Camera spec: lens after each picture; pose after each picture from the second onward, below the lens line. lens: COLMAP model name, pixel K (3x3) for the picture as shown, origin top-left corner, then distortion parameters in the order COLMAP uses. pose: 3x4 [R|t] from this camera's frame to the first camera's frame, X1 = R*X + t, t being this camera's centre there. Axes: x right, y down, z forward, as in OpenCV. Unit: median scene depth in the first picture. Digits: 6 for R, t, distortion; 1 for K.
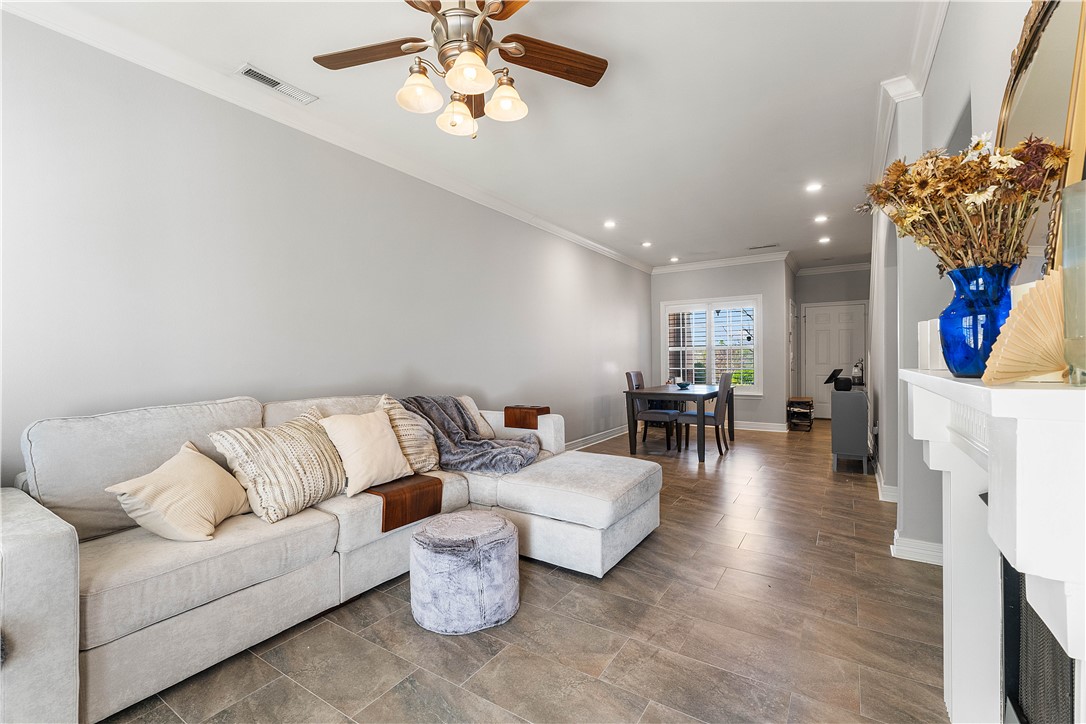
lens RADIAL K [[462.6, 0, 532.7], [0, 462.6, 363.2], [0, 0, 1]] dist [-0.002892, 0.001277]
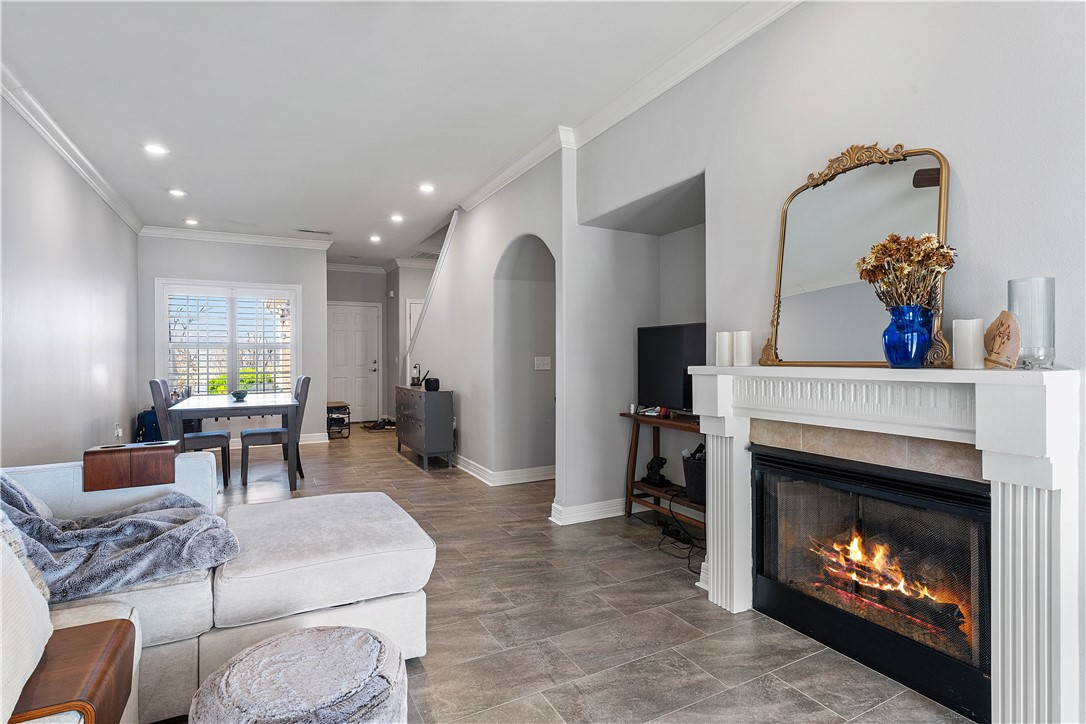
lens RADIAL K [[536.0, 0, 534.3], [0, 536.0, 357.3], [0, 0, 1]] dist [-0.000581, -0.000007]
pose [[0.487965, 0.005756, 0.872844, -0.366790], [0.008358, 0.999902, -0.011267, -0.000136], [-0.872823, 0.012793, 0.487869, 0.301055]]
